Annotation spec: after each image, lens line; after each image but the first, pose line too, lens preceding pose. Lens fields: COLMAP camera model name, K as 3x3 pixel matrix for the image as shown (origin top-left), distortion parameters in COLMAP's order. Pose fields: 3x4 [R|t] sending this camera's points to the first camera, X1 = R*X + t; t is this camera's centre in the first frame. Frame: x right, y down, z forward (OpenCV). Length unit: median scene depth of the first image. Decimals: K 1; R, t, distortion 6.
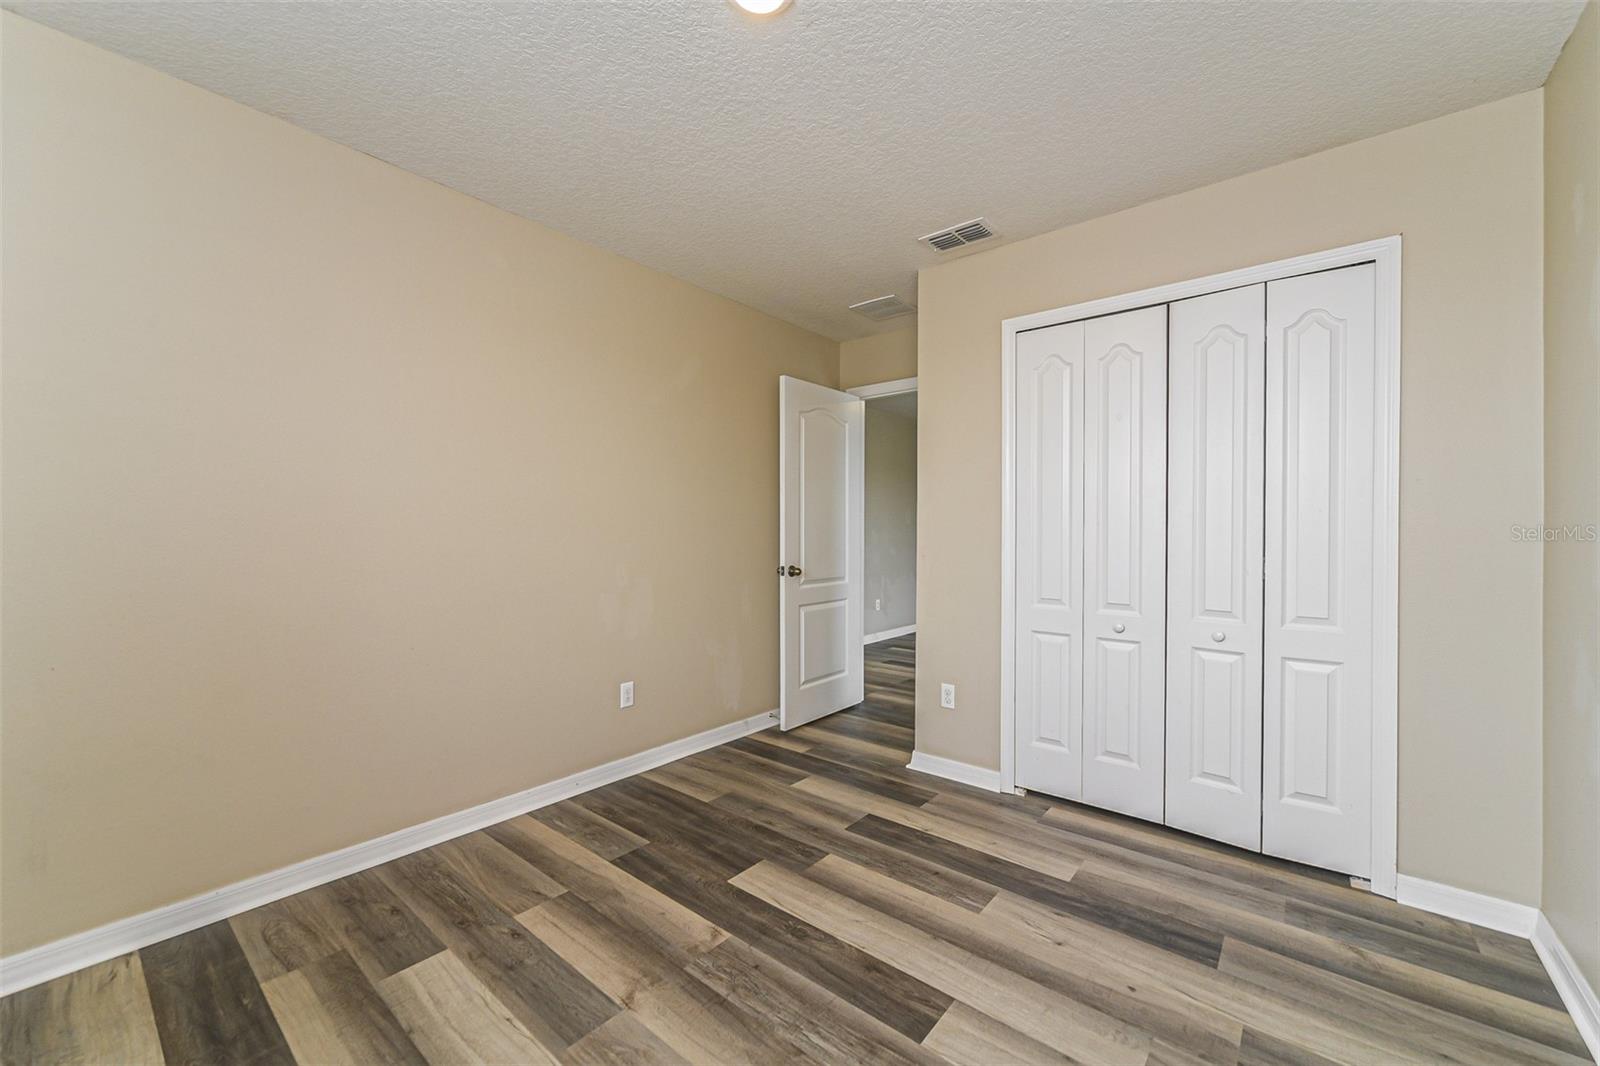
lens RADIAL K [[630.3, 0, 804.6], [0, 630.3, 519.0], [0, 0, 1]] dist [0.001205, 0.000624]
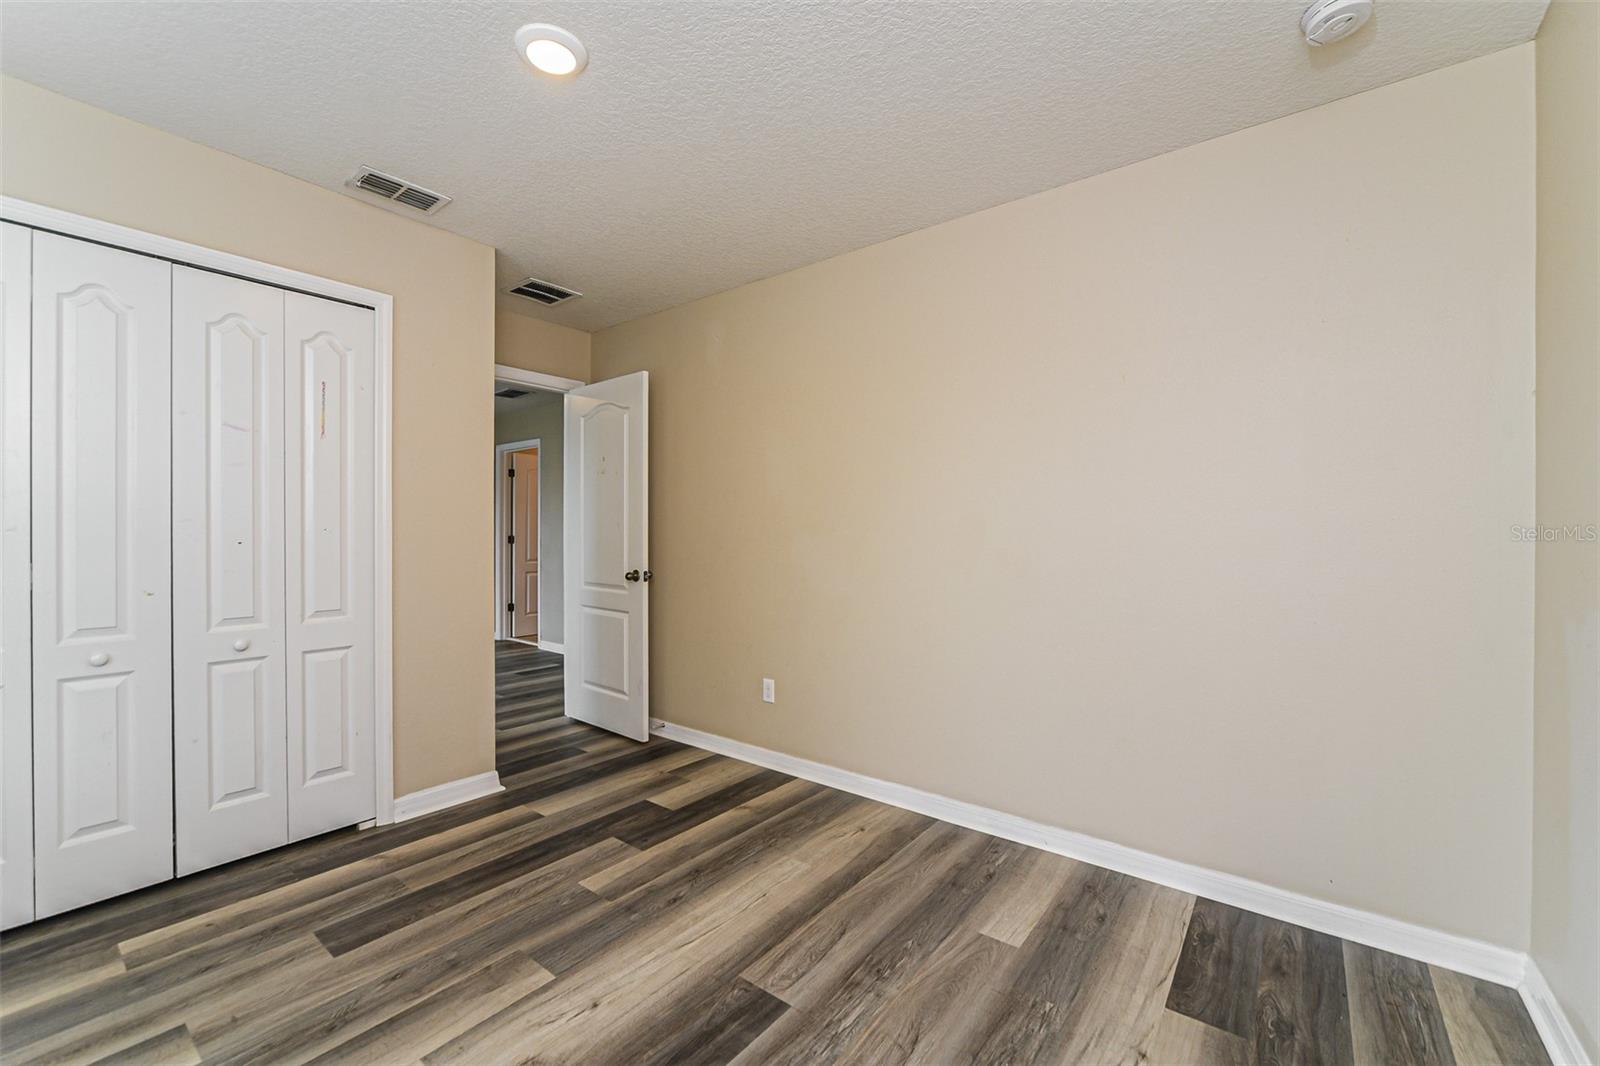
lens RADIAL K [[630.3, 0, 763.3], [0, 630.3, 537.8], [0, 0, 1]] dist [0.001205, 0.000624]
pose [[0.020969, -0.008283, 0.999746, -0.234793], [-0.023713, 0.999680, 0.008780, 0.000328], [-0.999499, -0.023891, 0.020766, 0.178074]]
